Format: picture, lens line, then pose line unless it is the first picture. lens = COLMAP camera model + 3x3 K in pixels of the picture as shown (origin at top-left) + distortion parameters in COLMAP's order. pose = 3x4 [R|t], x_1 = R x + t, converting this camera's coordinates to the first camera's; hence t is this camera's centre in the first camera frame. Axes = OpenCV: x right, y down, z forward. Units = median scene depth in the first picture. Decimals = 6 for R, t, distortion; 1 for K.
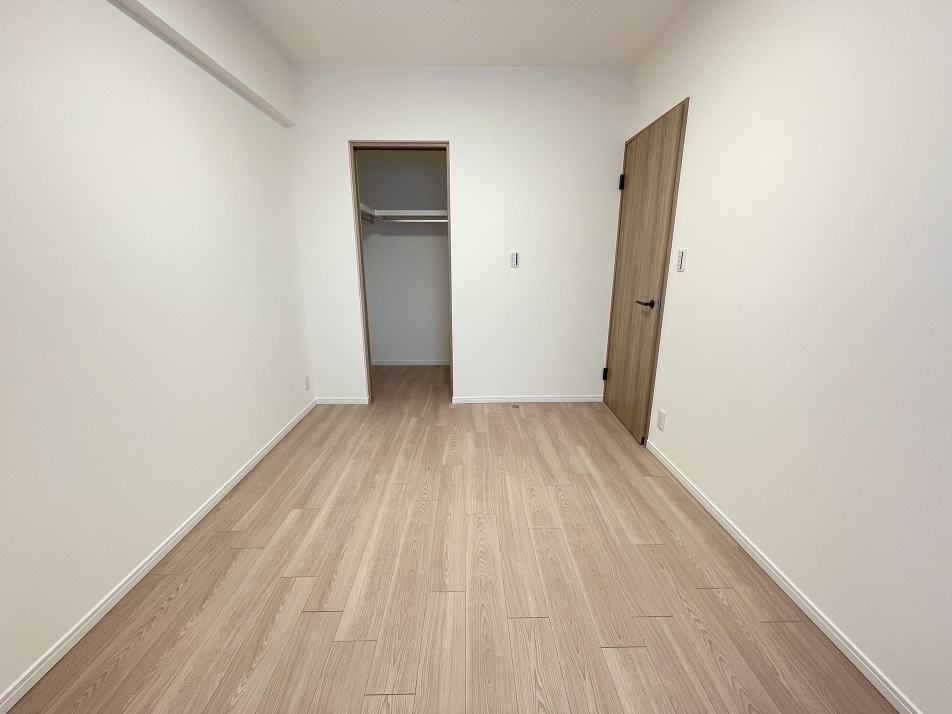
lens RADIAL K [[383.6, 0, 476.0], [0, 383.6, 357.0], [0, 0, 1]] dist [-0.001105, -0.000072]
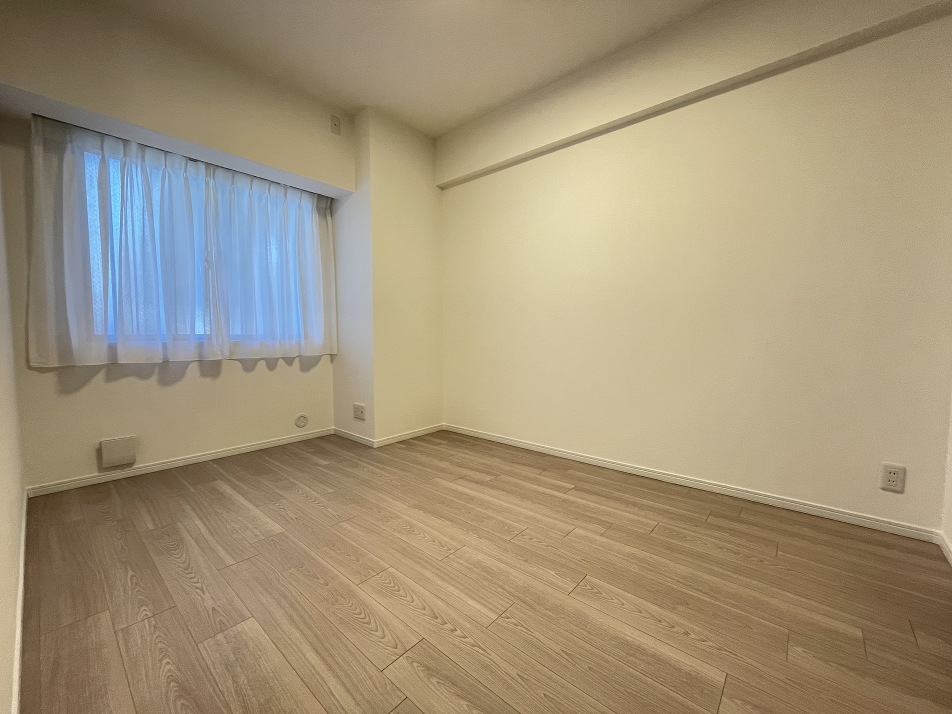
lens RADIAL K [[383.6, 0, 476.0], [0, 383.6, 357.0], [0, 0, 1]] dist [-0.001105, -0.000072]
pose [[-0.671464, 0.048428, -0.739453, 0.578634], [-0.185702, 0.955025, 0.231174, -0.190017], [0.717392, 0.292542, -0.632272, 1.469284]]
